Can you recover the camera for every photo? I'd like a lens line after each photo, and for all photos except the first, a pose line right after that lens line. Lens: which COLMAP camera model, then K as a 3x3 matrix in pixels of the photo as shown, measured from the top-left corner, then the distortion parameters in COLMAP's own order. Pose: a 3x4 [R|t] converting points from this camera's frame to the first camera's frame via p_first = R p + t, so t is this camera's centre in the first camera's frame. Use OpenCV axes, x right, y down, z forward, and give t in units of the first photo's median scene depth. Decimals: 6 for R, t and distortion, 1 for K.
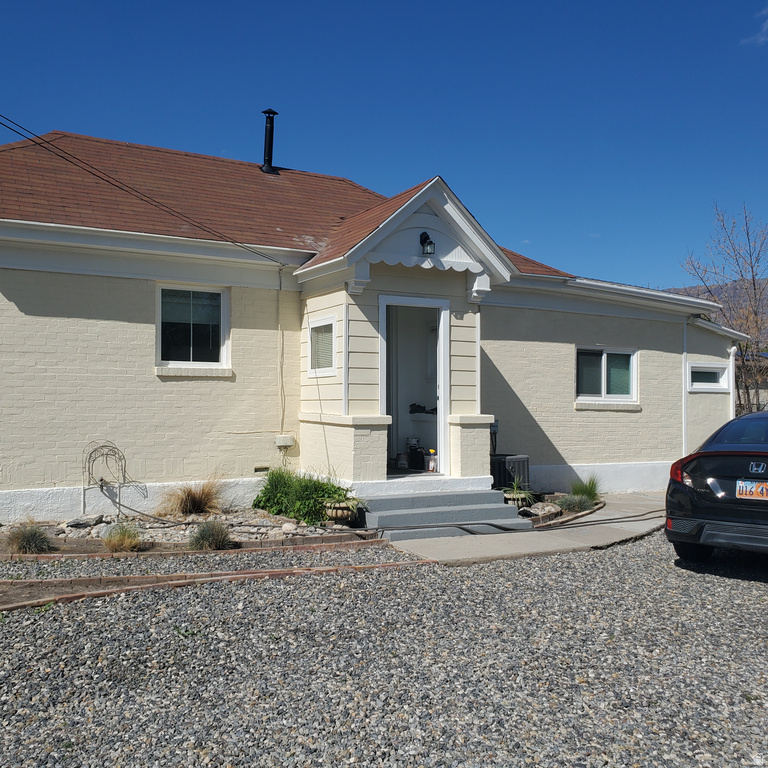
lens RADIAL K [[814.3, 0, 384.0], [0, 814.3, 384.0], [0, 0, 1]] dist [0.211904, -0.744034]
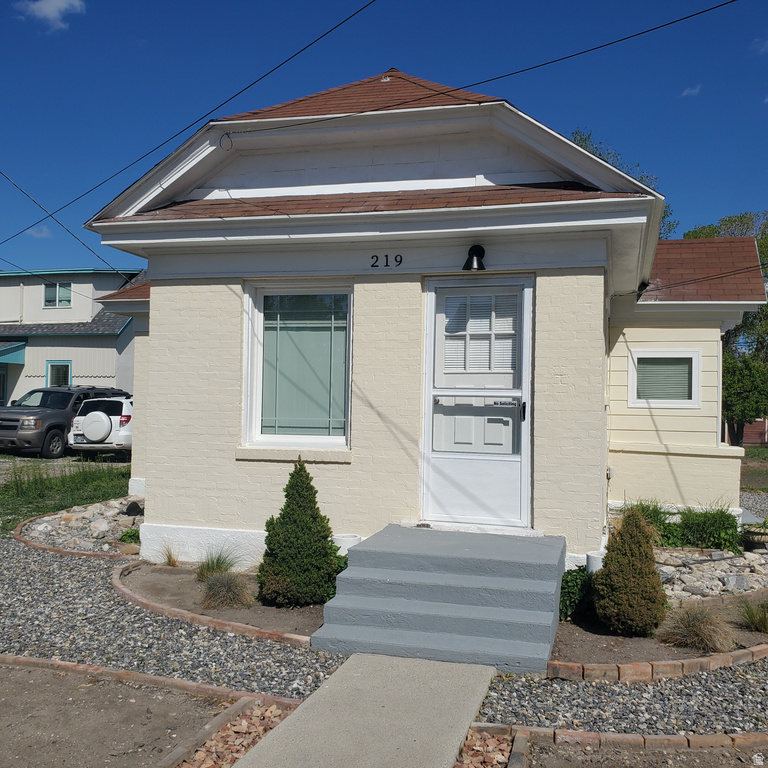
lens RADIAL K [[800.3, 0, 384.1], [0, 800.3, 404.3], [0, 0, 1]] dist [0.272917, -0.881794]
pose [[0.705765, 0.017663, 0.708226, -1.035862], [-0.036266, 0.999279, 0.011219, -0.012080], [-0.707517, -0.033602, 0.705897, 0.527054]]
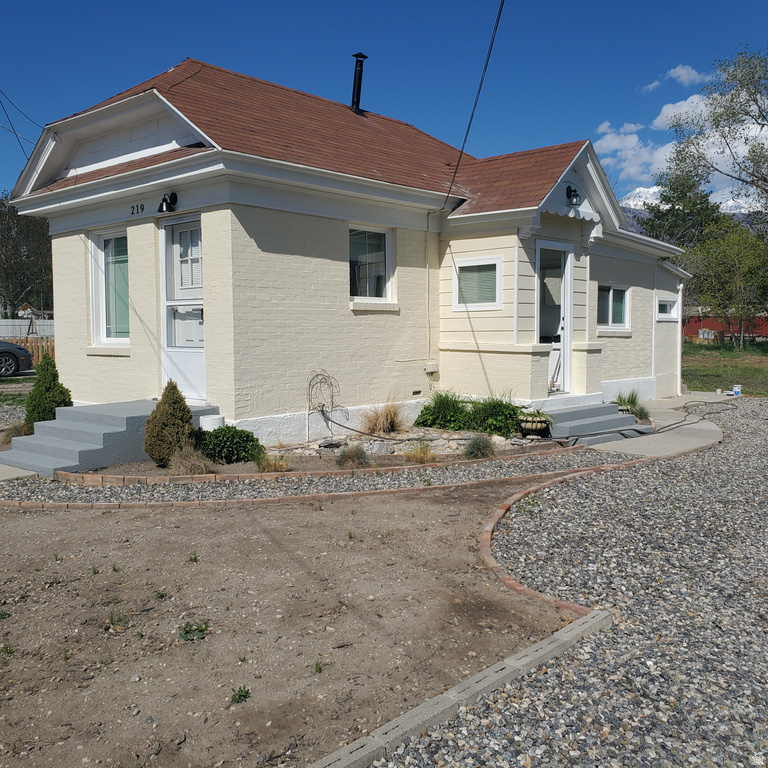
lens RADIAL K [[814.3, 0, 384.0], [0, 814.3, 384.0], [0, 0, 1]] dist [0.211904, -0.744034]
pose [[0.945841, -0.027544, 0.323460, -0.569582], [-0.001448, 0.996026, 0.089051, -0.008215], [-0.324627, -0.084696, 0.942042, -0.044662]]
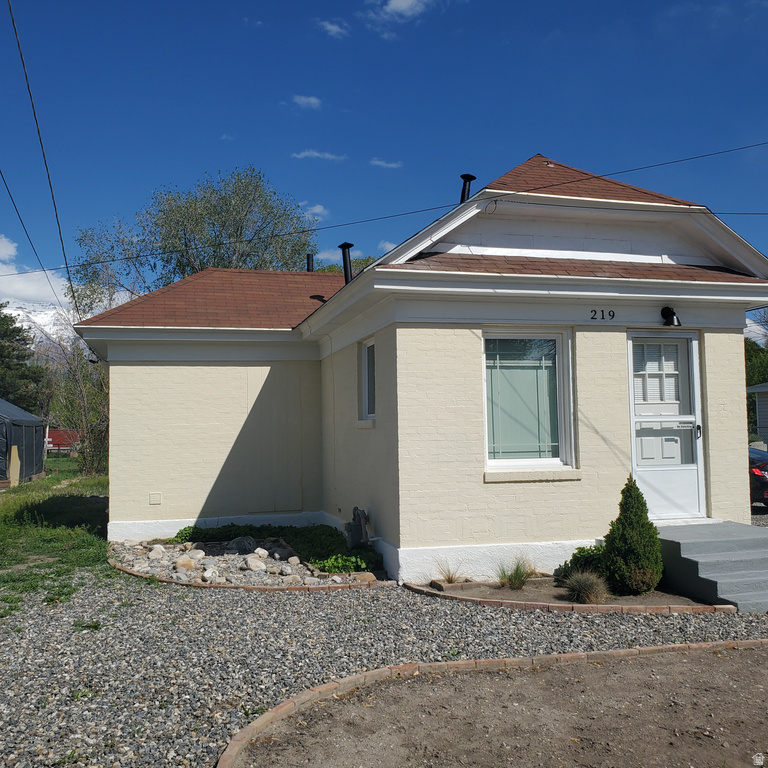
lens RADIAL K [[800.3, 0, 384.1], [0, 800.3, 404.3], [0, 0, 1]] dist [0.272917, -0.881794]
pose [[0.220209, 0.028672, 0.975031, -1.465128], [-0.006947, 0.999589, -0.027826, -0.005511], [-0.975428, -0.000646, 0.220318, 1.081675]]
